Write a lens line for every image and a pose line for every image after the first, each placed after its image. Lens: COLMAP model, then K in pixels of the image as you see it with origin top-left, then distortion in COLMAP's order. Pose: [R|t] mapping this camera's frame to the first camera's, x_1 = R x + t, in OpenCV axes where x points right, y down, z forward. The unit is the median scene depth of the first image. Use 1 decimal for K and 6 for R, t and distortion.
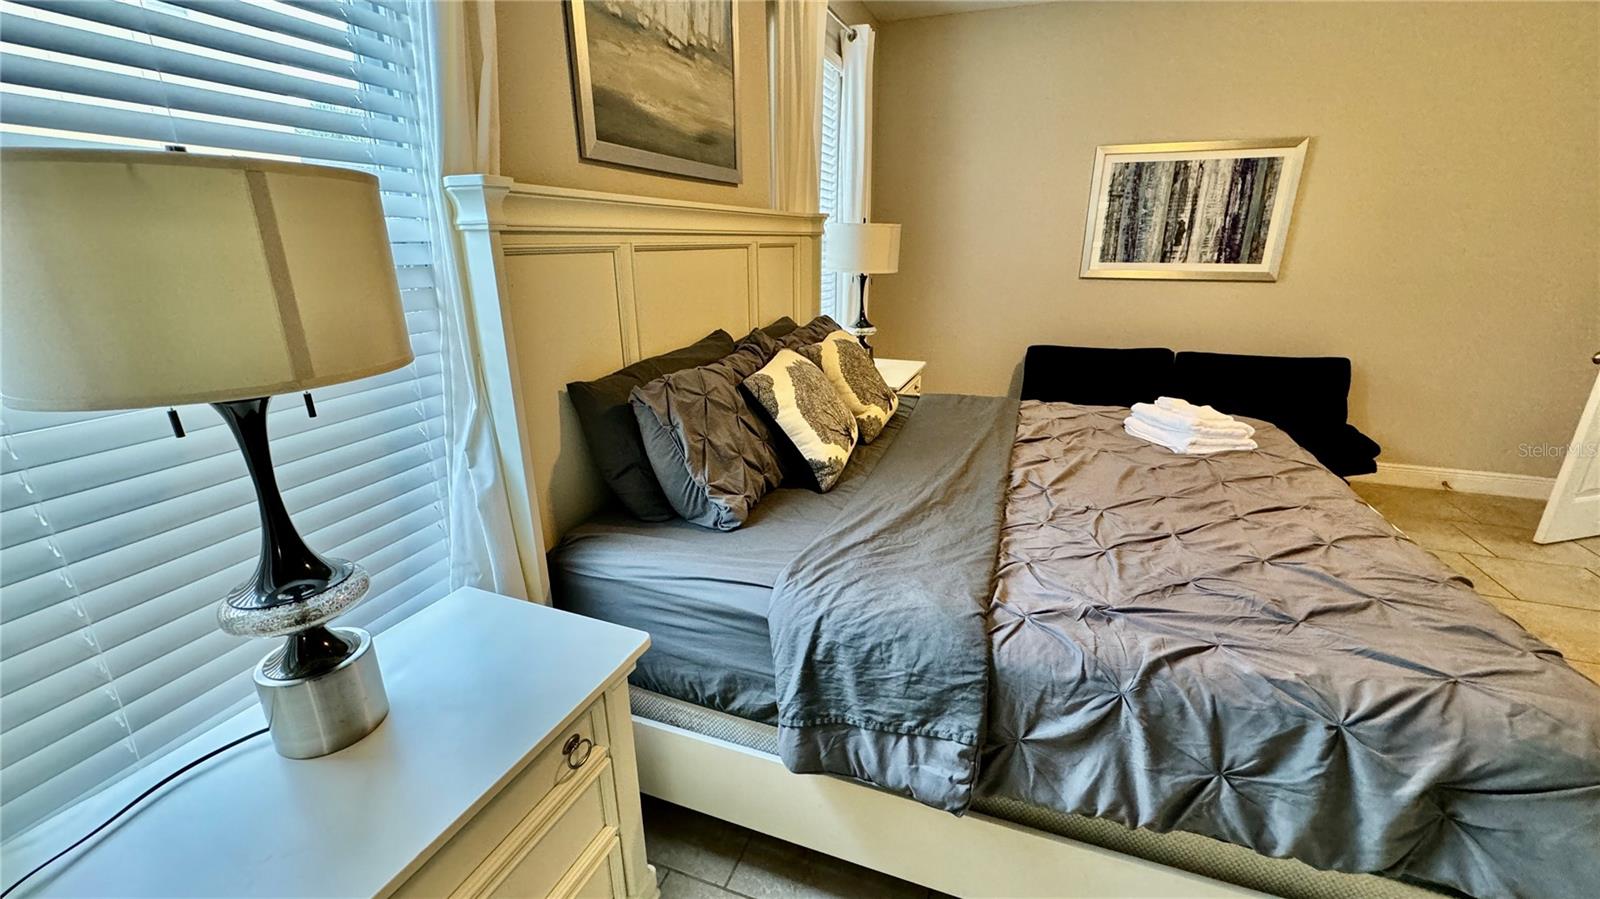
lens RADIAL K [[639.7, 0, 800.8], [0, 639.7, 445.0], [0, 0, 1]] dist [-0.002621, -0.000156]
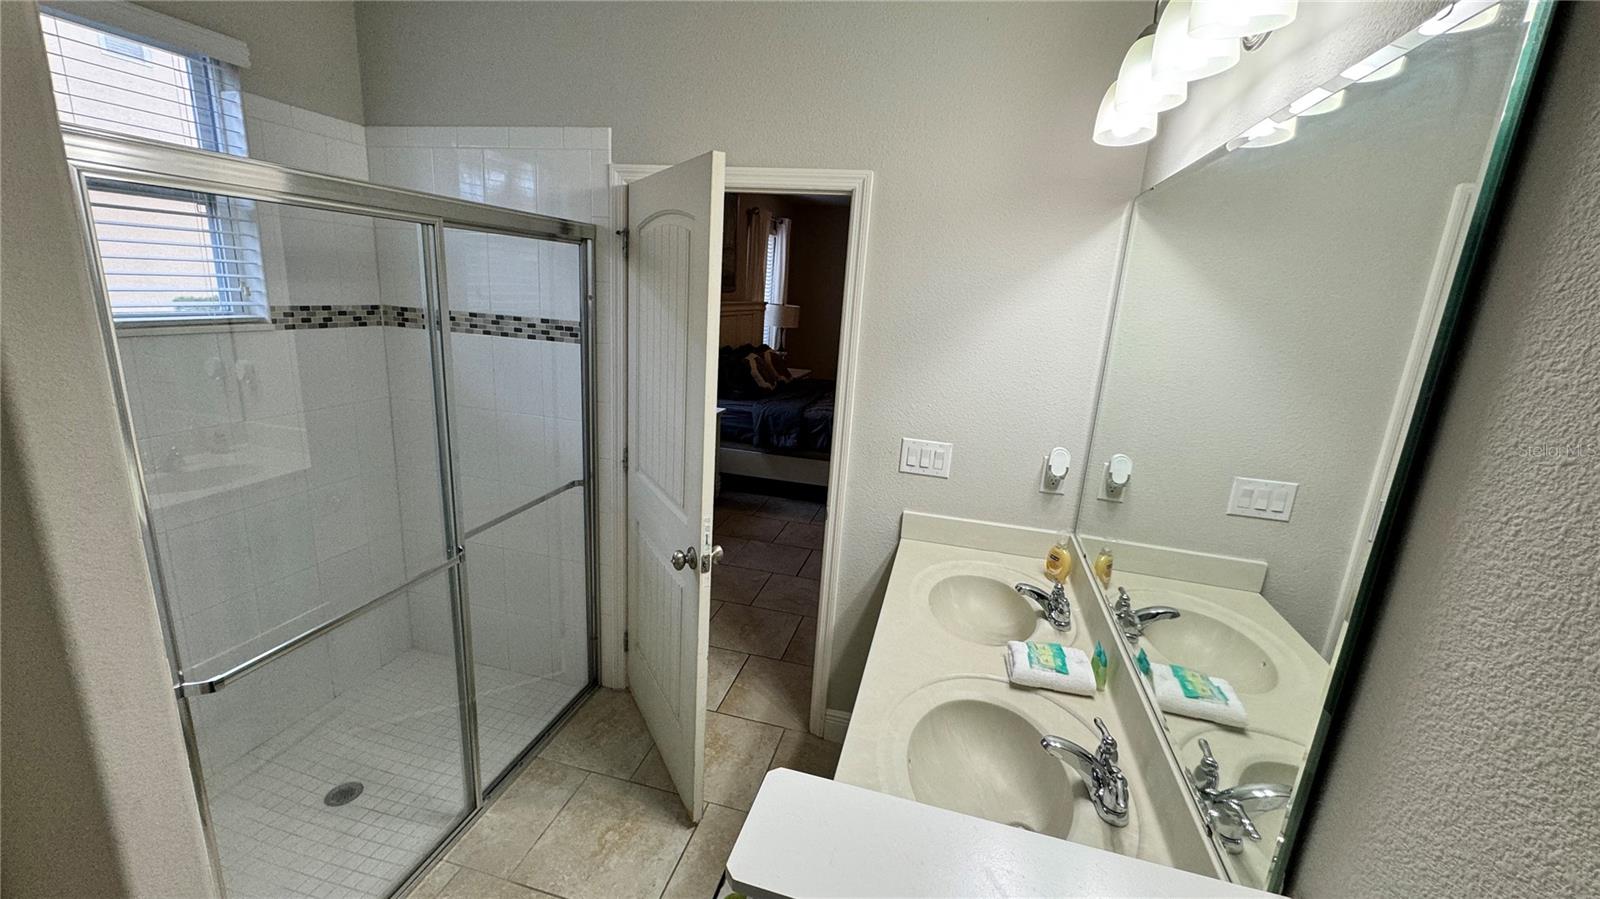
lens RADIAL K [[639.7, 0, 800.8], [0, 639.7, 445.0], [0, 0, 1]] dist [-0.002621, -0.000156]
pose [[0.992648, 0.038692, 0.114685, -0.104994], [-0.030815, 0.997094, -0.069675, 0.397704], [-0.117047, 0.065629, 0.990955, -1.599689]]
